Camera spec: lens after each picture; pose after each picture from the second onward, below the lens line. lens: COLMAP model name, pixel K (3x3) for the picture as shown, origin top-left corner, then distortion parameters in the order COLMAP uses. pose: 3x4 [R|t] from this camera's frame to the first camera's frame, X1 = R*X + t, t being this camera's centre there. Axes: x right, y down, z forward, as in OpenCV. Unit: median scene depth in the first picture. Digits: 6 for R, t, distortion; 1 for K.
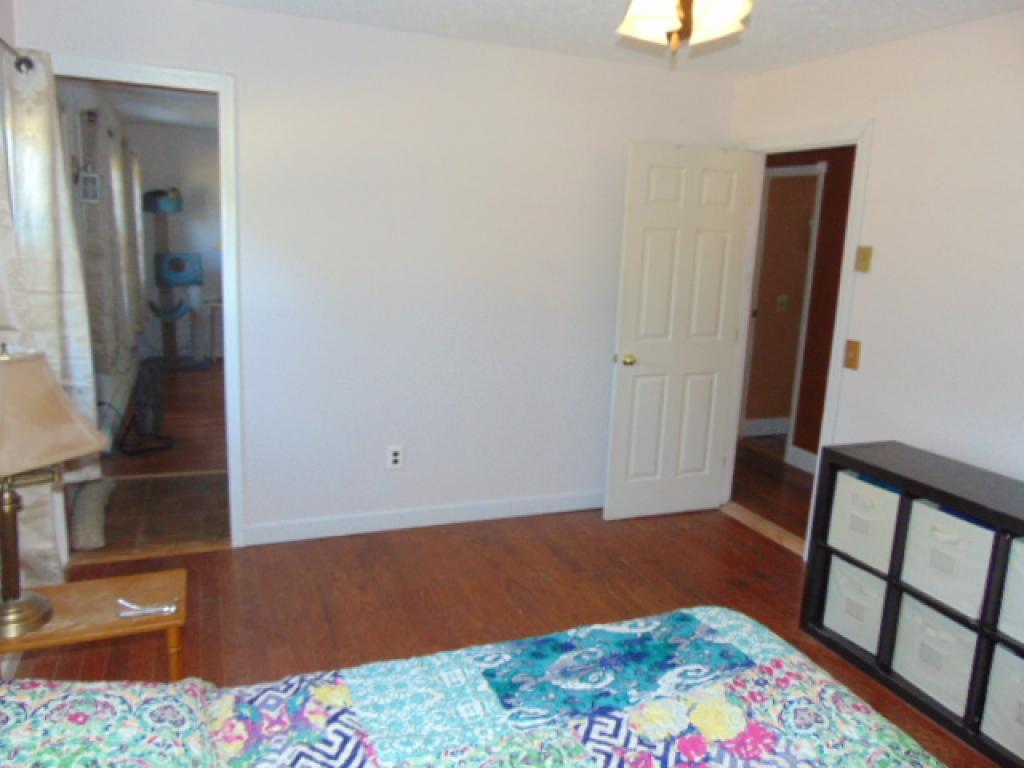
lens RADIAL K [[786.3, 0, 512.9], [0, 786.3, 382.2], [0, 0, 1]] dist [0.000062, -0.003745]
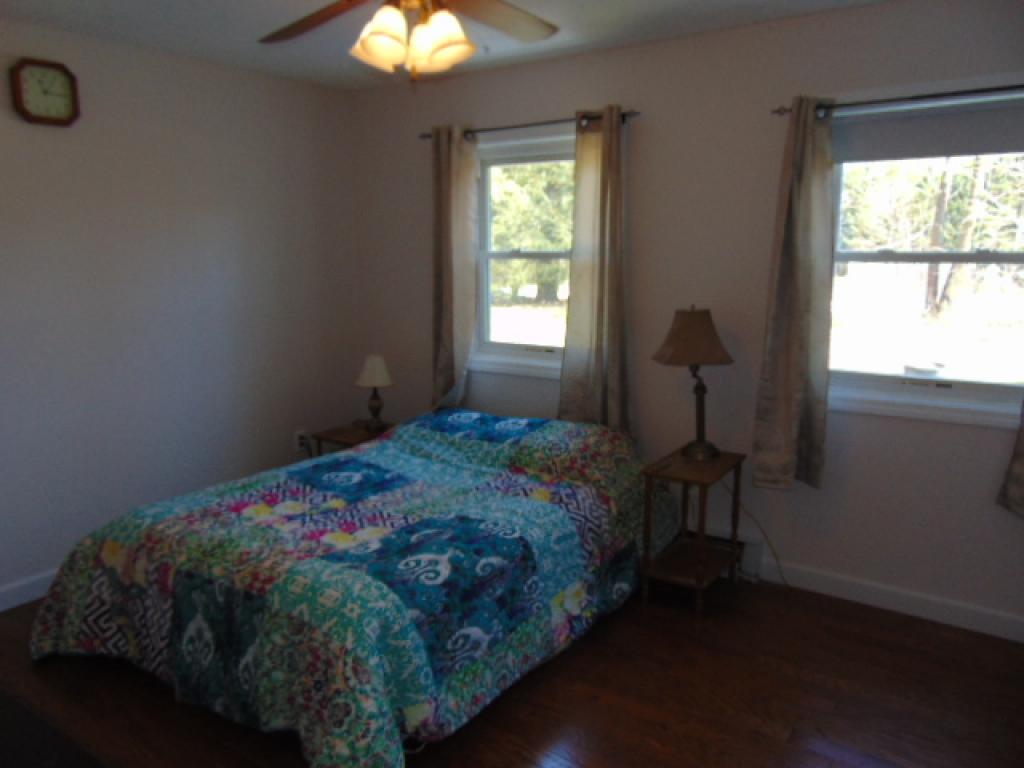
lens RADIAL K [[786.3, 0, 511.4], [0, 786.3, 383.3], [0, 0, 1]] dist [0.000062, -0.003745]
pose [[-0.840130, 0.063848, -0.538614, 0.746109], [-0.136360, 0.936289, 0.323682, -0.403055], [0.524965, 0.345380, -0.777898, 2.153406]]
